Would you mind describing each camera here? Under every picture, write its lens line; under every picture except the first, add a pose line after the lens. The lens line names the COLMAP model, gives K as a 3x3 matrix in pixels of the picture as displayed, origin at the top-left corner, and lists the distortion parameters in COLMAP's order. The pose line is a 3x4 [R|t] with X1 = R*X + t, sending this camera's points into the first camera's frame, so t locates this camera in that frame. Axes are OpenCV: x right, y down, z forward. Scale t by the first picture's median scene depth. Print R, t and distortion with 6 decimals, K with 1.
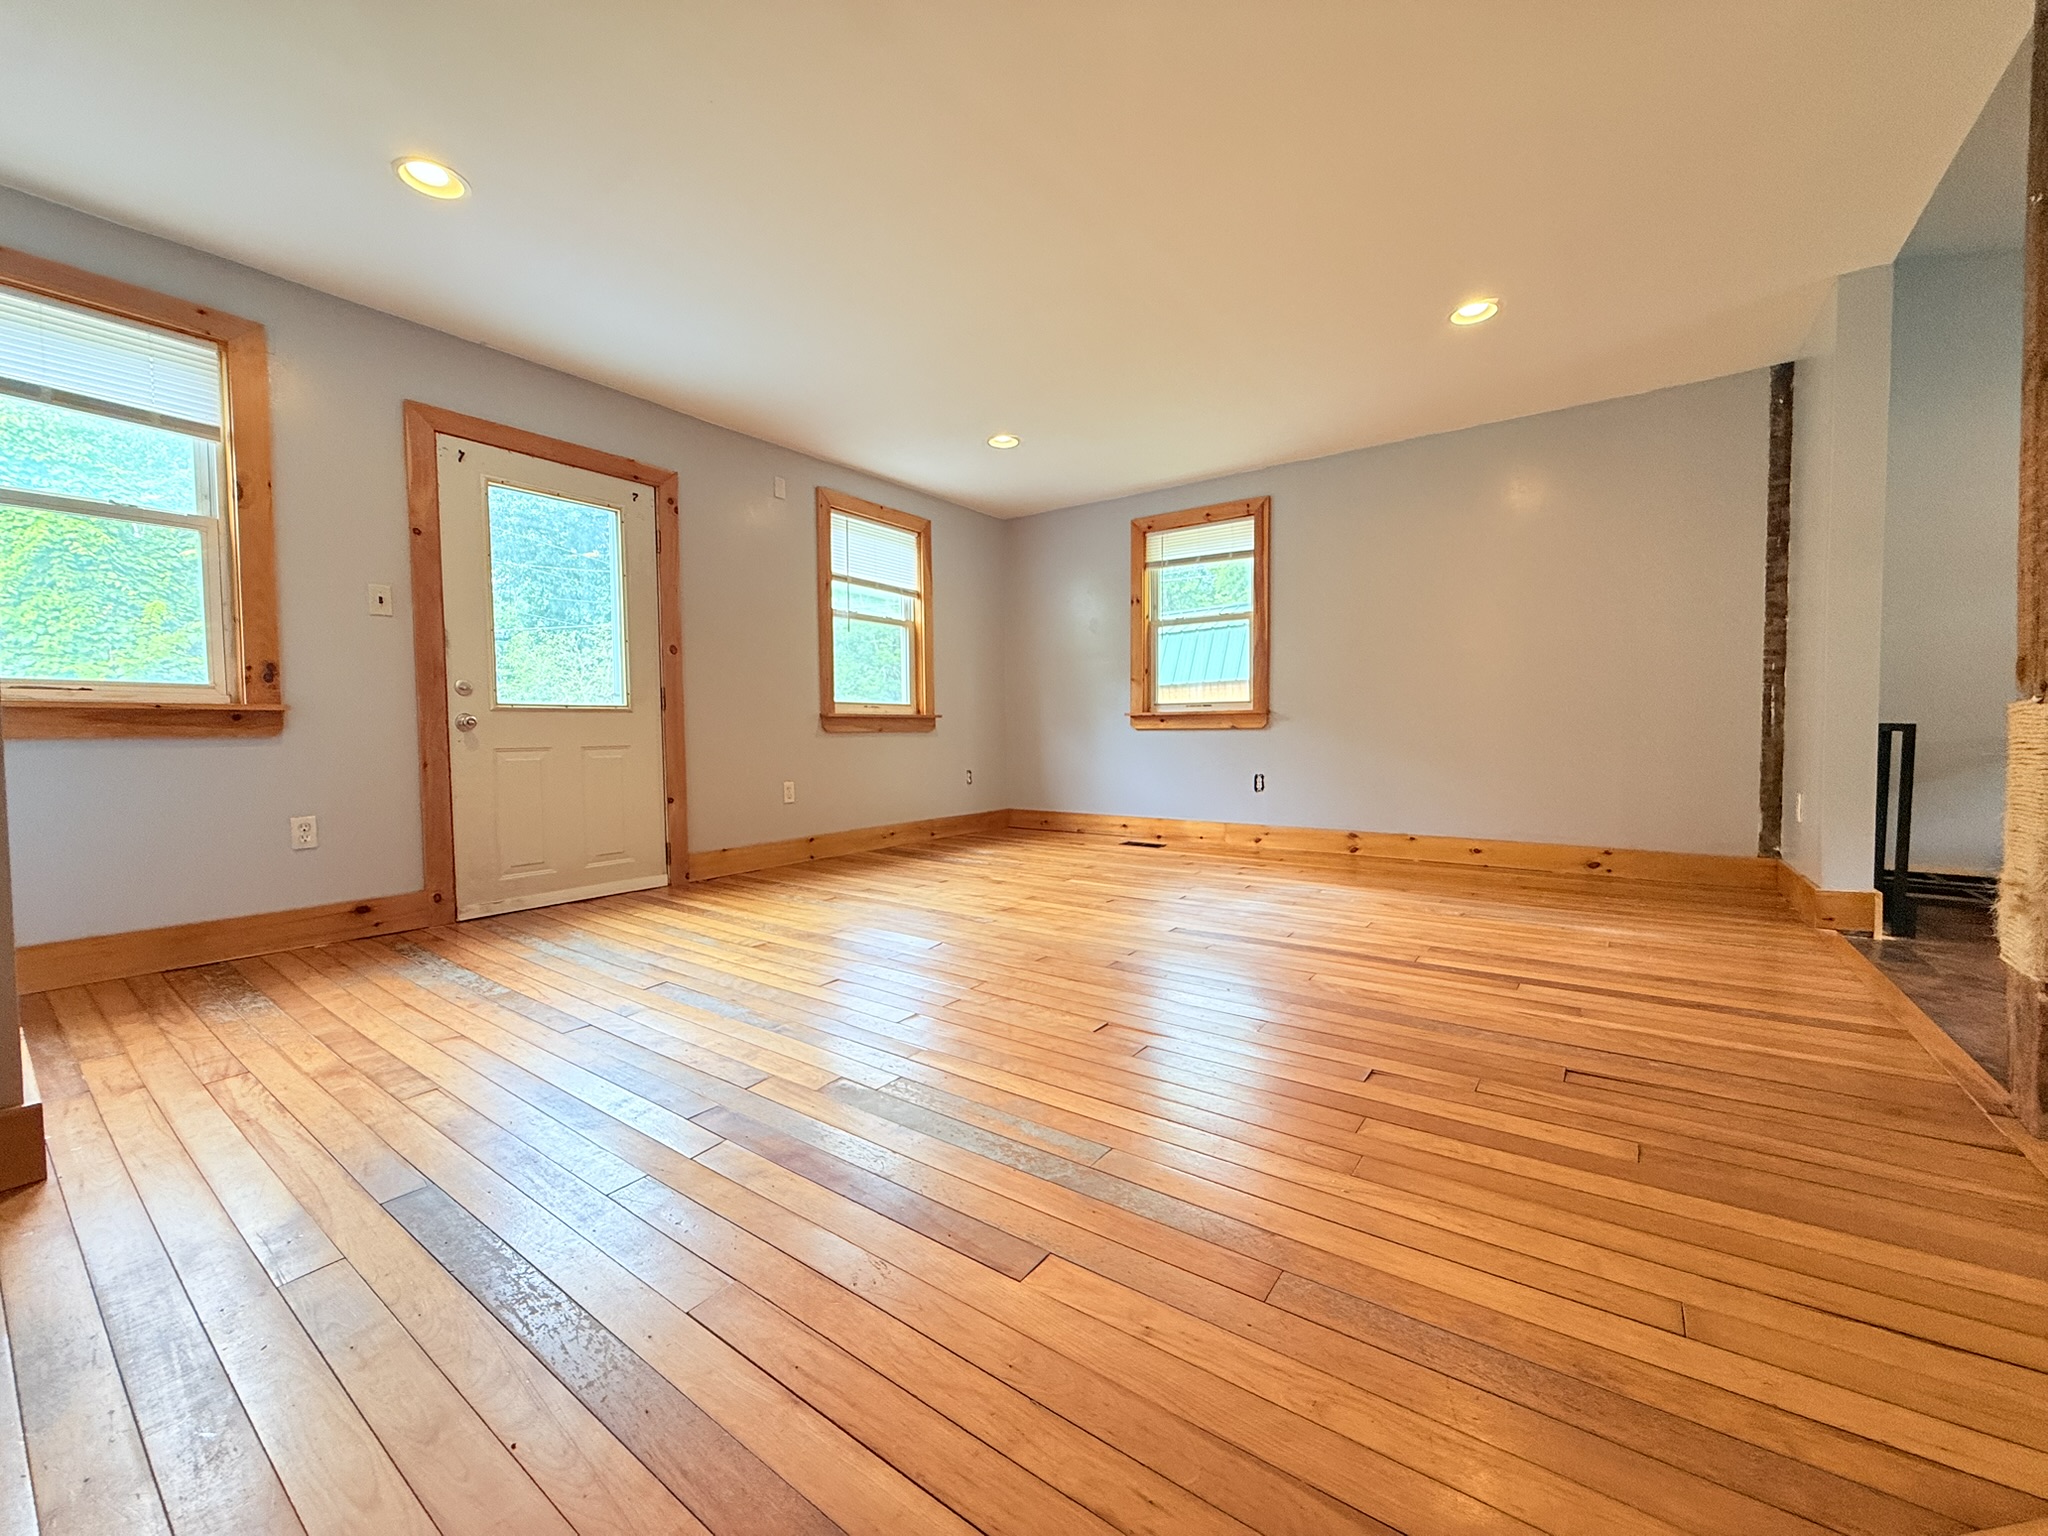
lens RADIAL K [[816.6, 0, 1018.5], [0, 816.6, 765.9], [0, 0, 1]] dist [0.000447, 0.000305]
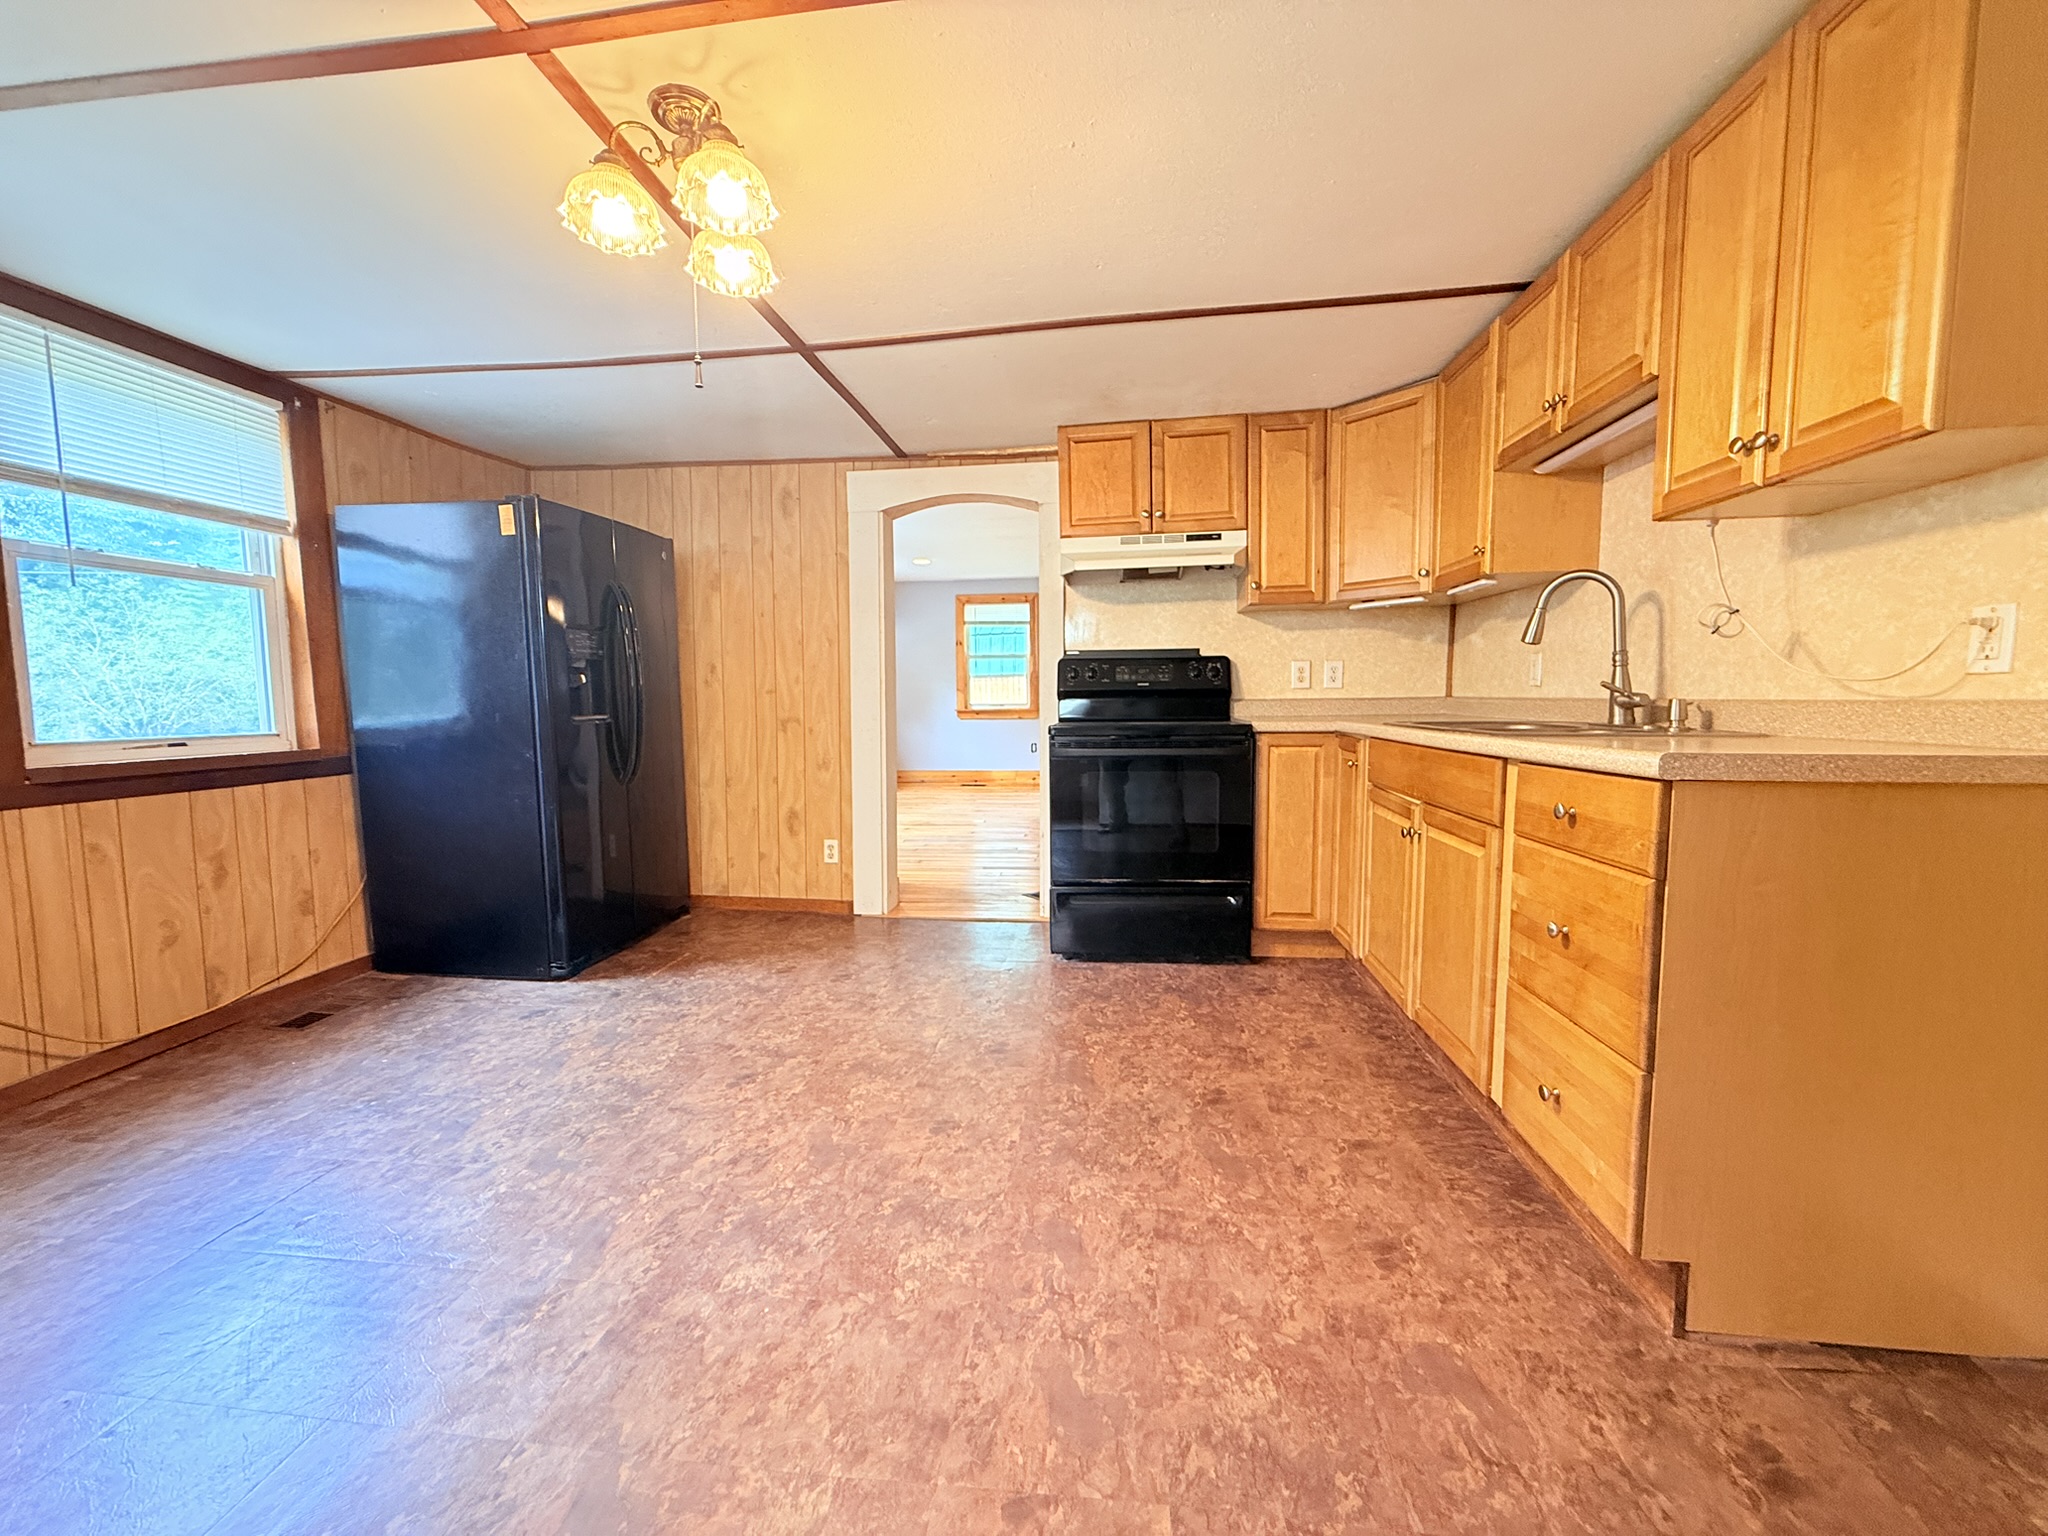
lens RADIAL K [[816.6, 0, 1018.5], [0, 816.6, 765.9], [0, 0, 1]] dist [0.000447, 0.000305]
pose [[0.870852, -0.043675, 0.489602, -0.650314], [0.026425, 0.998764, 0.042093, -0.017183], [-0.490835, -0.023719, 0.870929, -0.599231]]
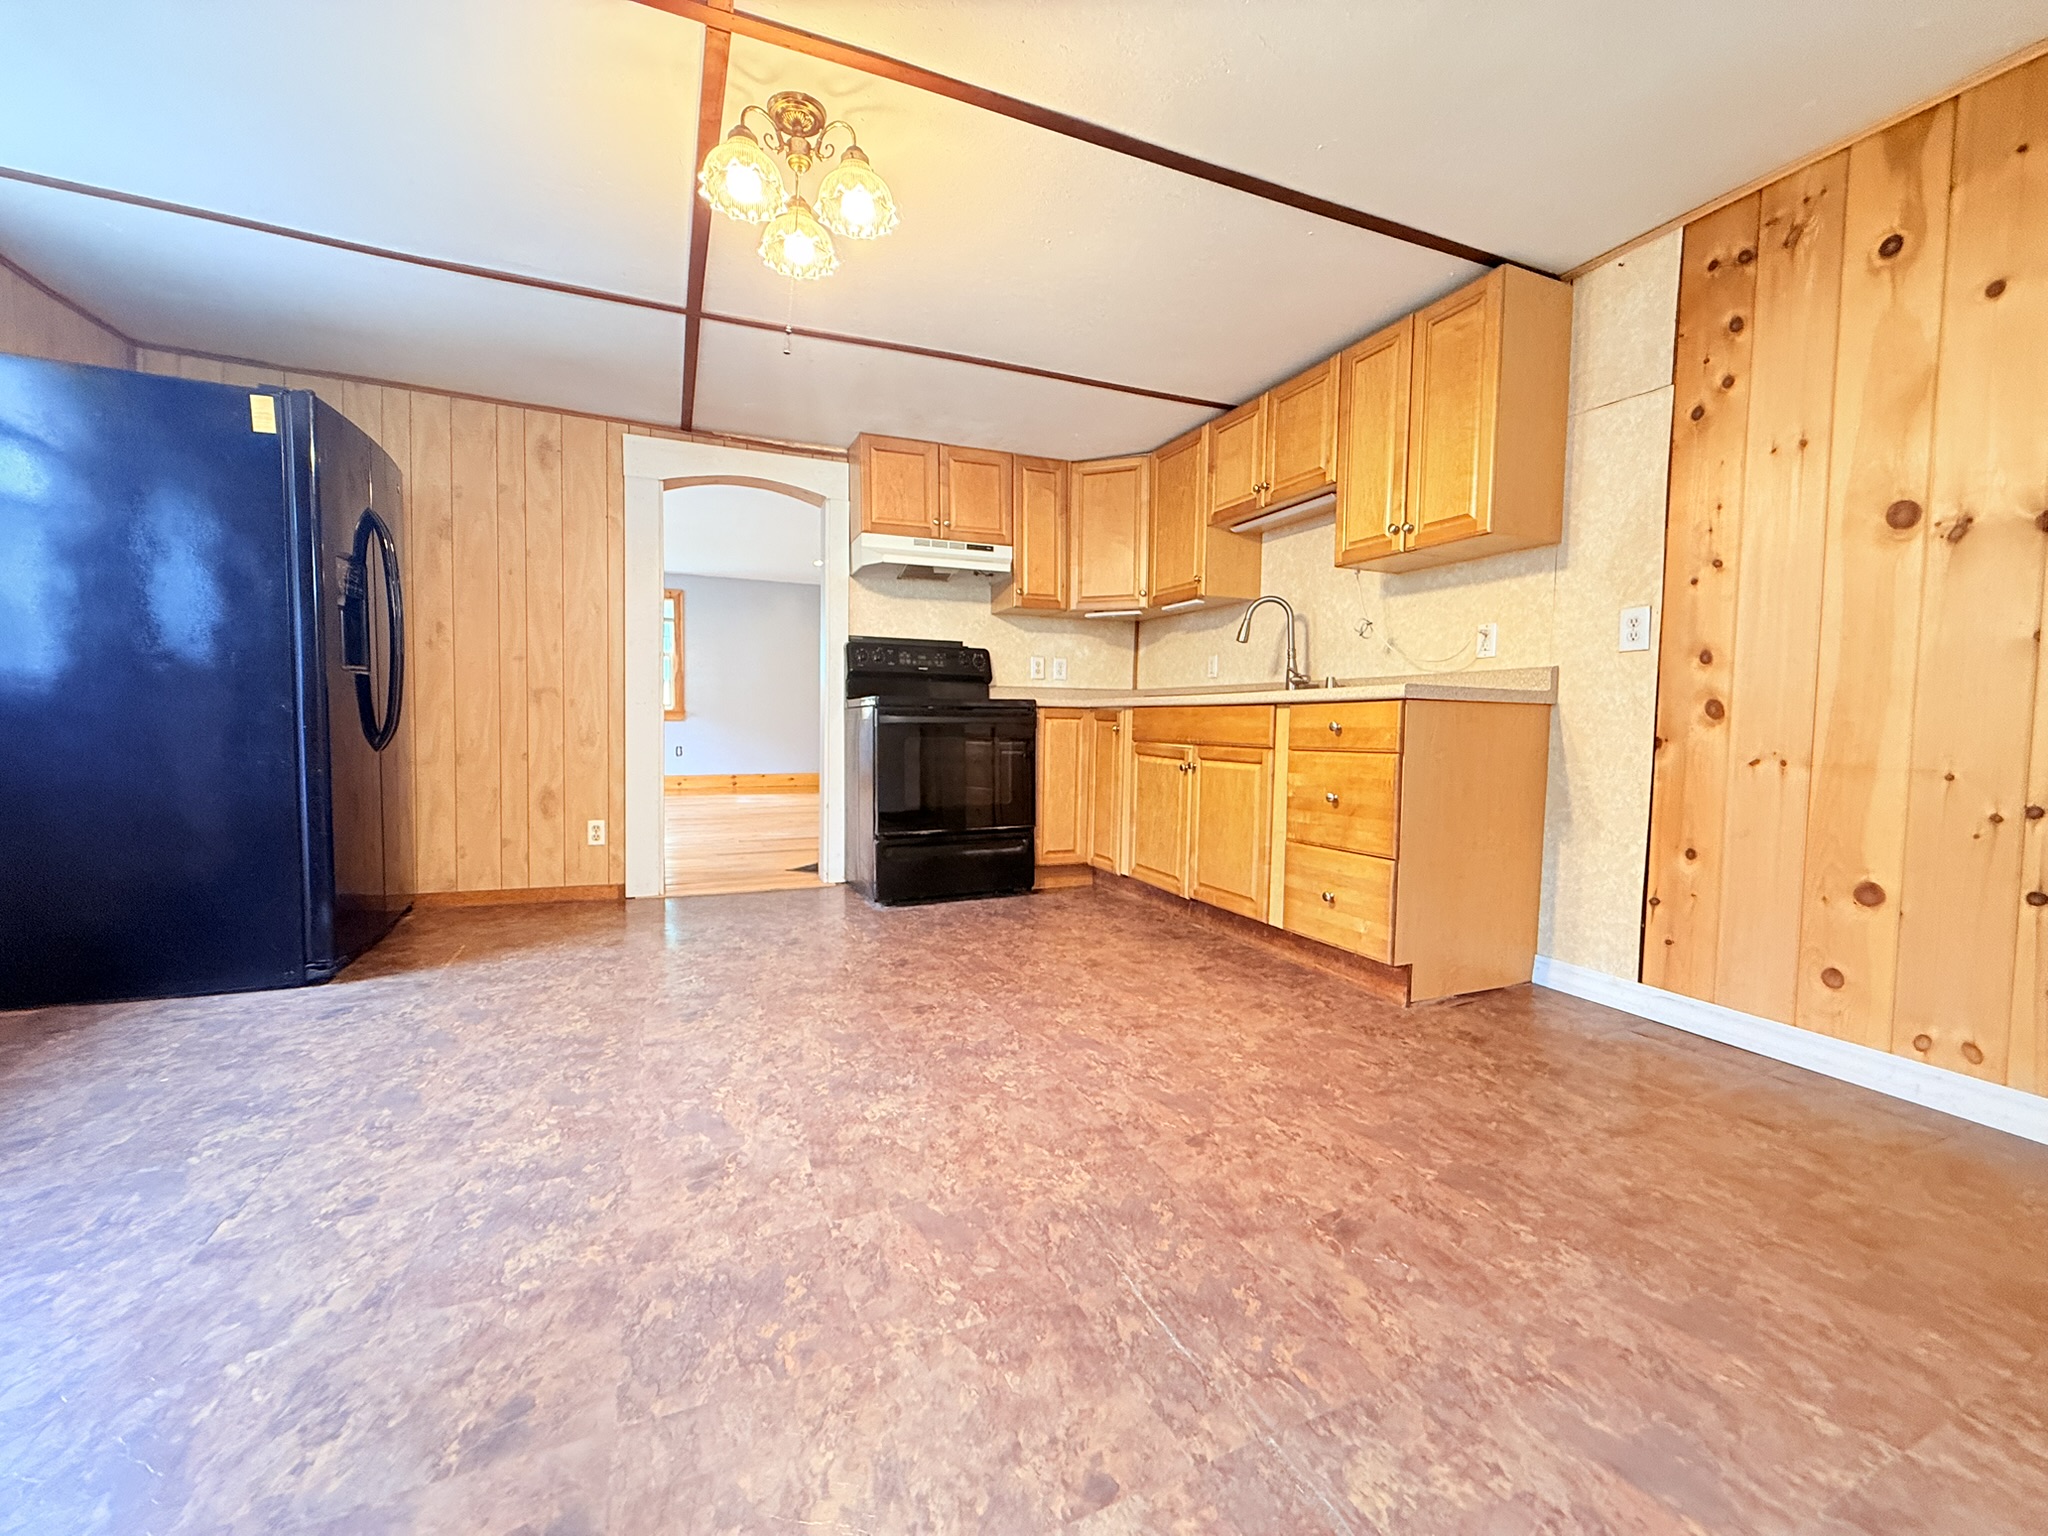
lens RADIAL K [[816.6, 0, 1018.5], [0, 816.6, 765.9], [0, 0, 1]] dist [0.000447, 0.000305]
pose [[0.503242, -0.034719, 0.863448, -0.867789], [0.022977, 0.999377, 0.026793, 0.022757], [-0.863840, 0.006356, 0.503726, -0.524643]]
